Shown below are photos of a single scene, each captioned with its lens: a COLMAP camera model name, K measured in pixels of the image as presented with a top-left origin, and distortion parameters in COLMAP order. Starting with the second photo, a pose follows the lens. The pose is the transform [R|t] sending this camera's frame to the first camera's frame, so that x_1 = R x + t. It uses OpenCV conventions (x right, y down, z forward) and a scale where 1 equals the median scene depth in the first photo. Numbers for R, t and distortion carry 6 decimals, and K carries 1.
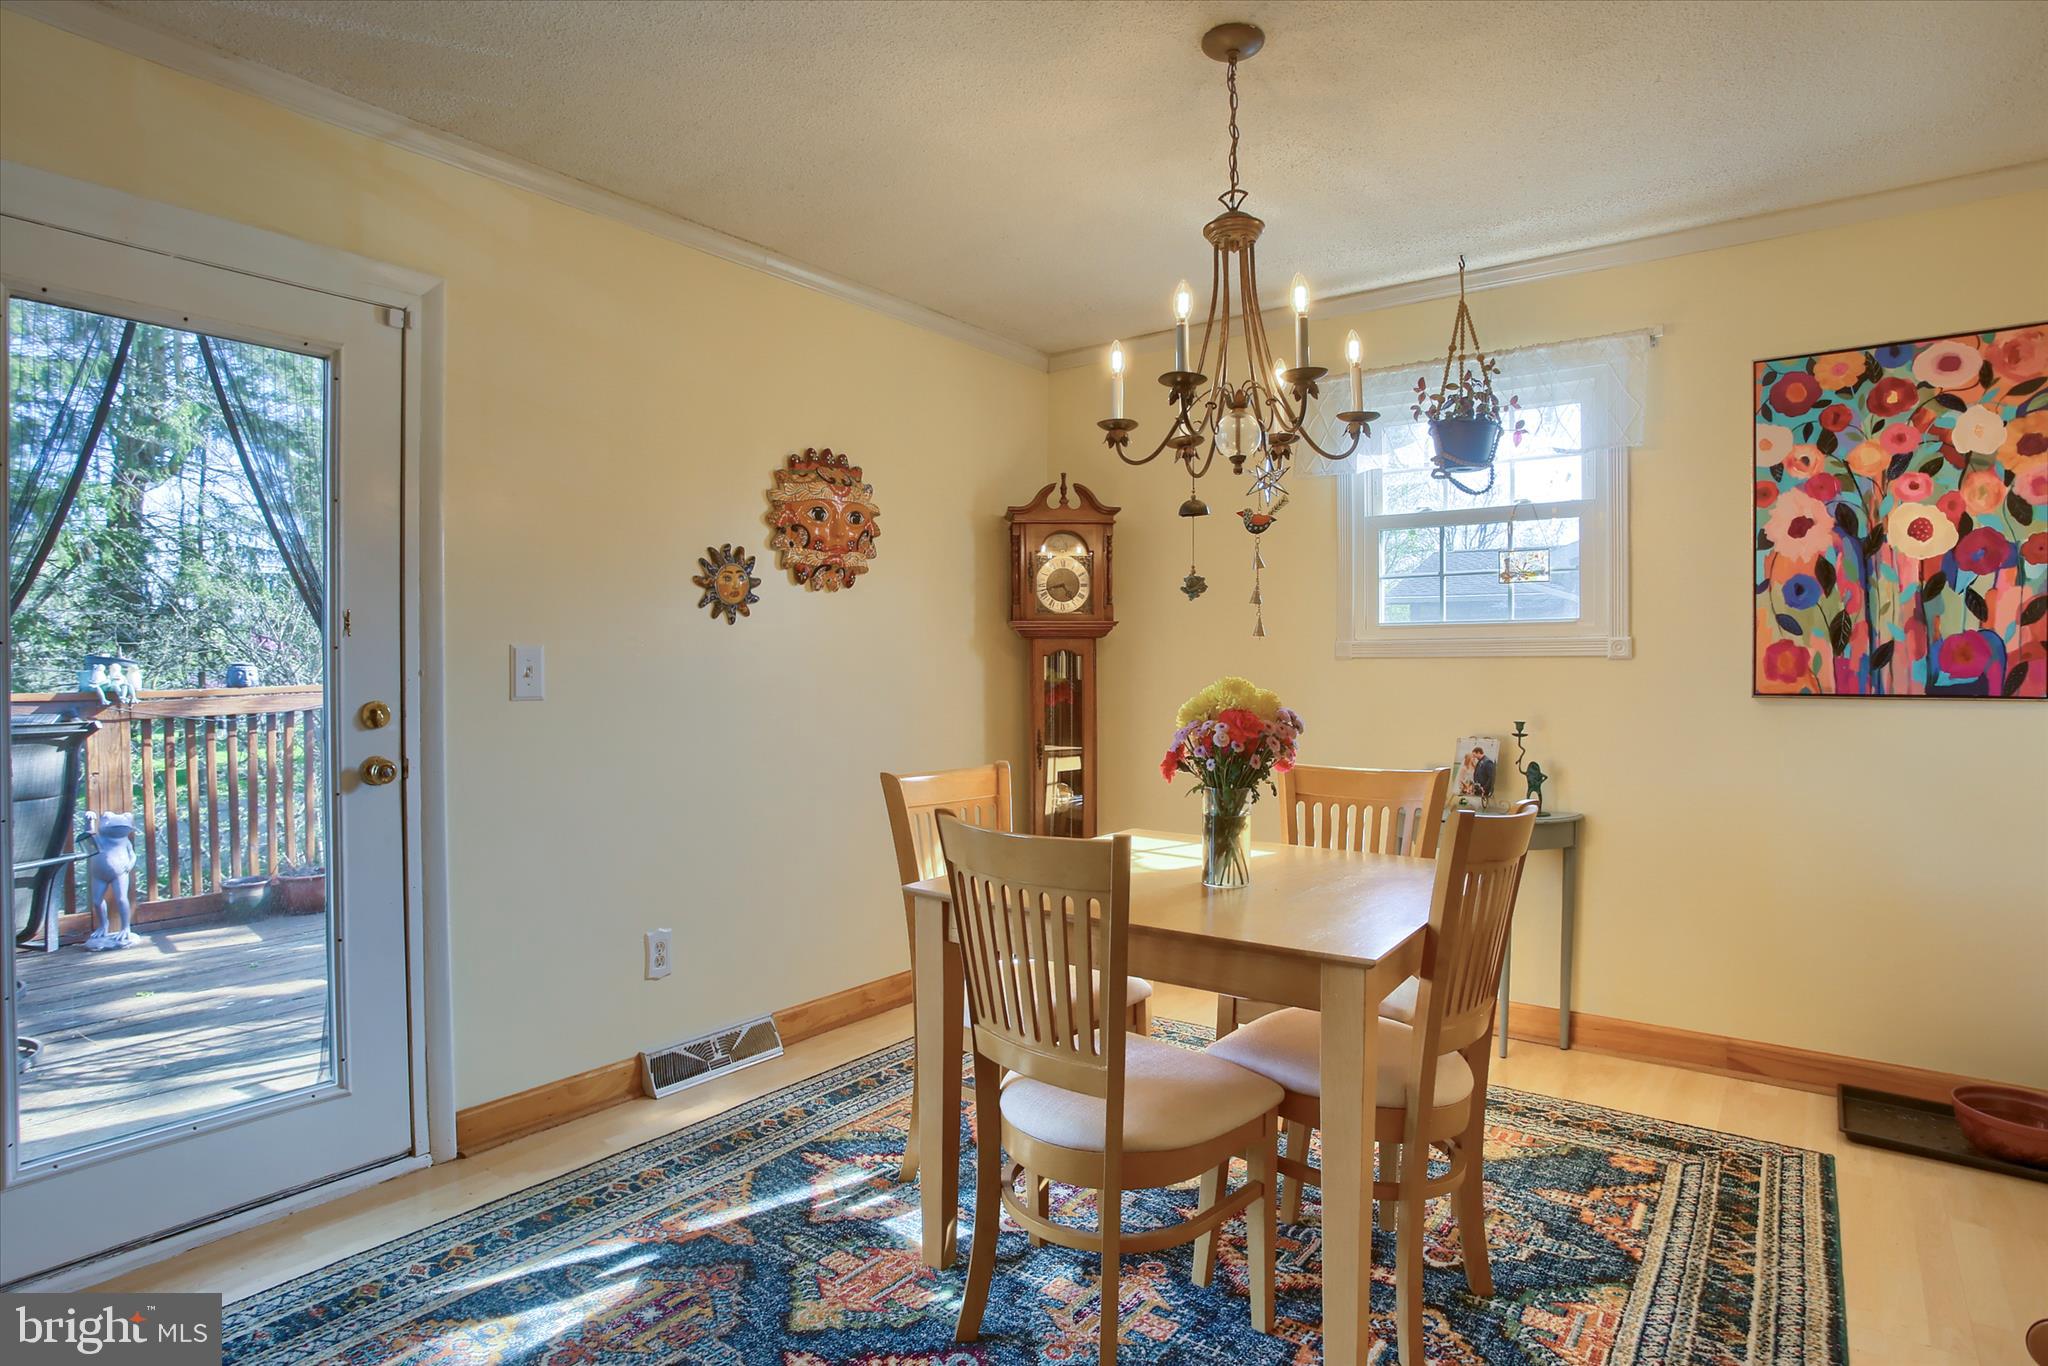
lens RADIAL K [[1172.9, 0, 1024.0], [0, 1172.9, 683.0], [0, 0, 1]] dist [-0.073071, 0.020038]
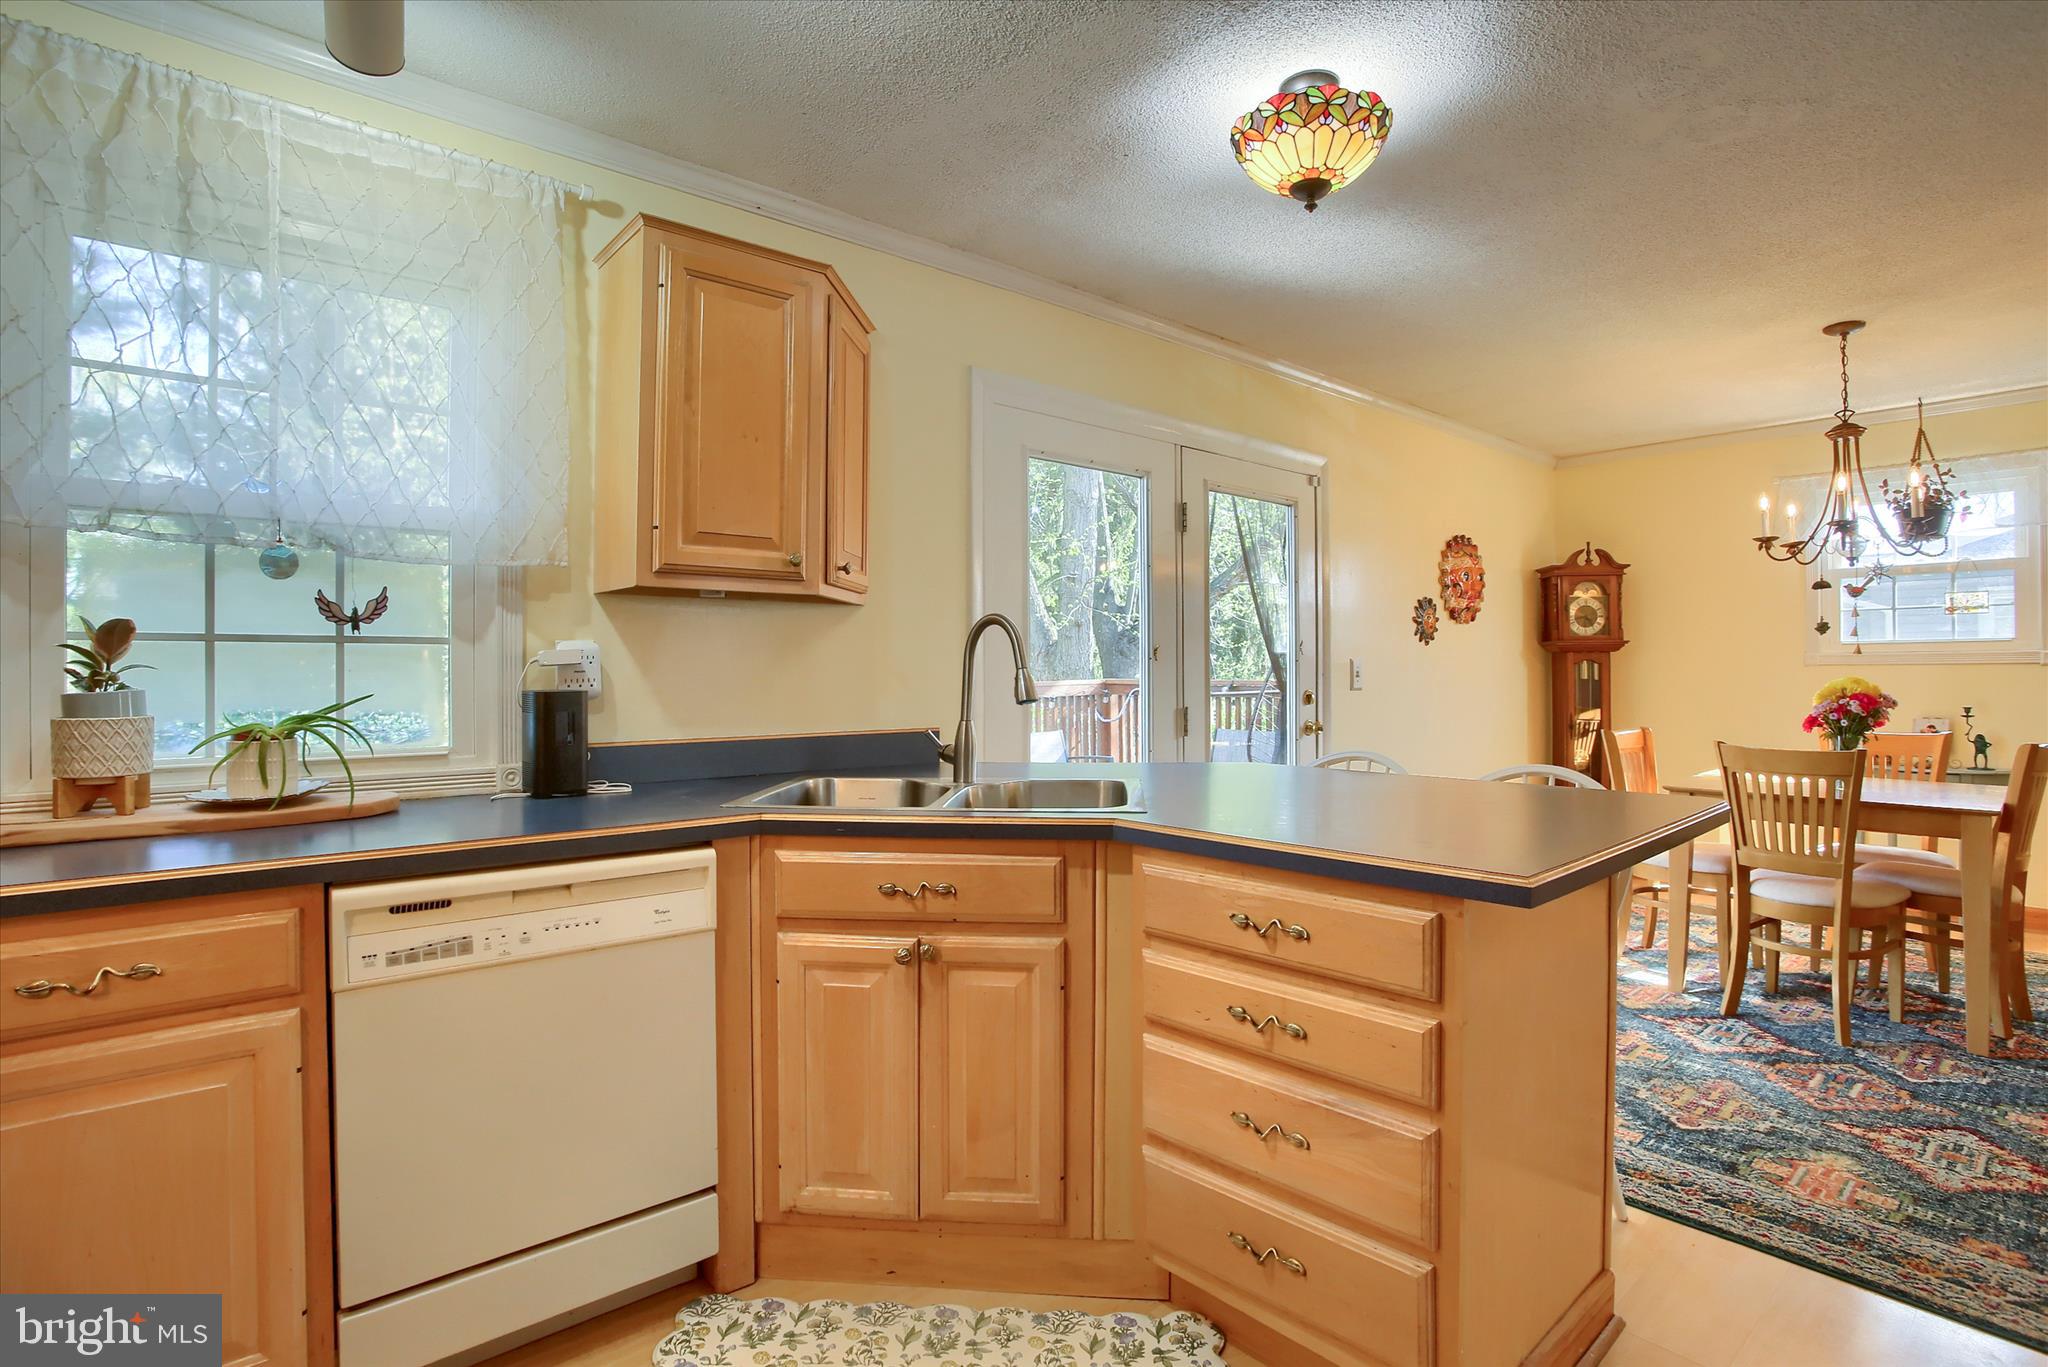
lens RADIAL K [[1082.3, 0, 986.9], [0, 1082.3, 678.1], [0, 0, 1]] dist [-0.088680, 0.052062]
pose [[0.975687, -0.000003, -0.219169, -0.511067], [-0.001754, 0.999968, -0.007822, 0.008390], [0.219162, 0.008016, 0.975656, -0.589570]]
